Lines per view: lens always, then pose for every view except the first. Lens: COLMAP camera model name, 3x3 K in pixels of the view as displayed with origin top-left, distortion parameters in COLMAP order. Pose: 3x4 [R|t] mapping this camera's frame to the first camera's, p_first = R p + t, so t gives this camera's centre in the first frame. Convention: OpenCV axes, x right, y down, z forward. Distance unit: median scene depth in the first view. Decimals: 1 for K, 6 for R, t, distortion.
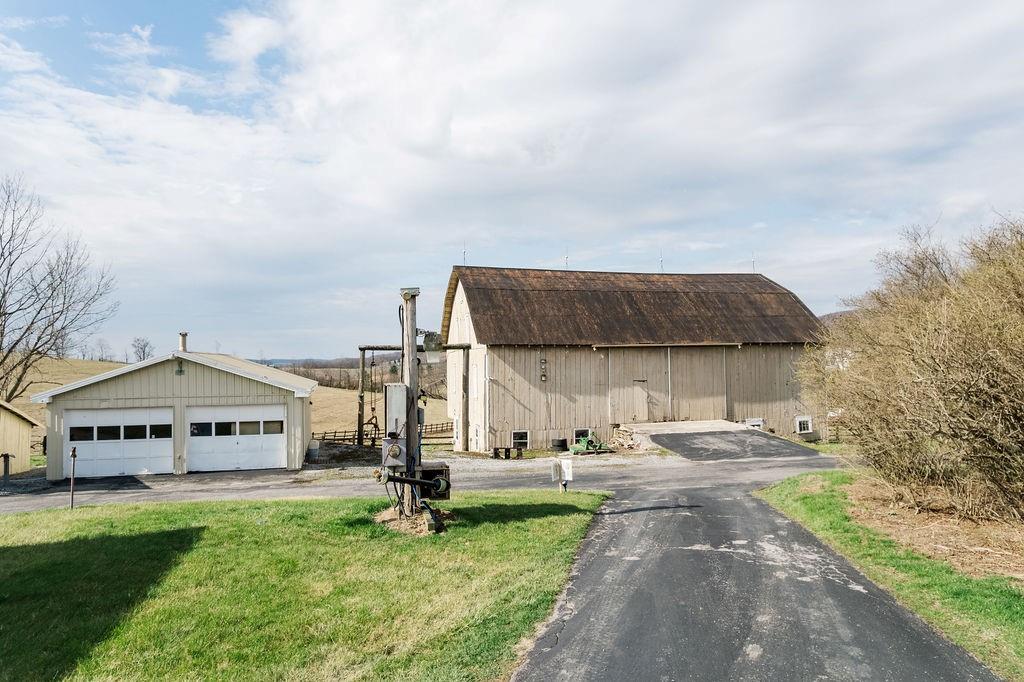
lens RADIAL K [[663.0, 0, 515.6], [0, 663.0, 342.9], [0, 0, 1]] dist [-0.095075, 0.080824]
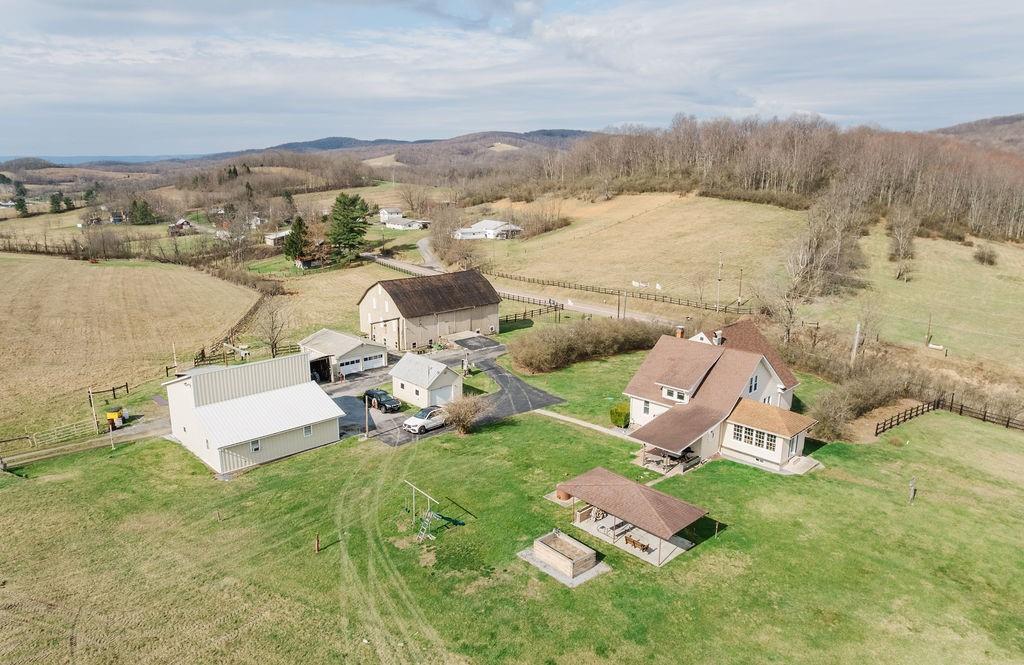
lens RADIAL K [[660.7, 0, 512.0], [0, 660.7, 332.5], [0, 0, 1]] dist [-0.000511, -0.000113]
pose [[0.871668, -0.093887, 0.481019, -1.468221], [-0.034977, 0.967060, 0.252136, -0.968106], [-0.488846, -0.236603, 0.839671, -2.511180]]
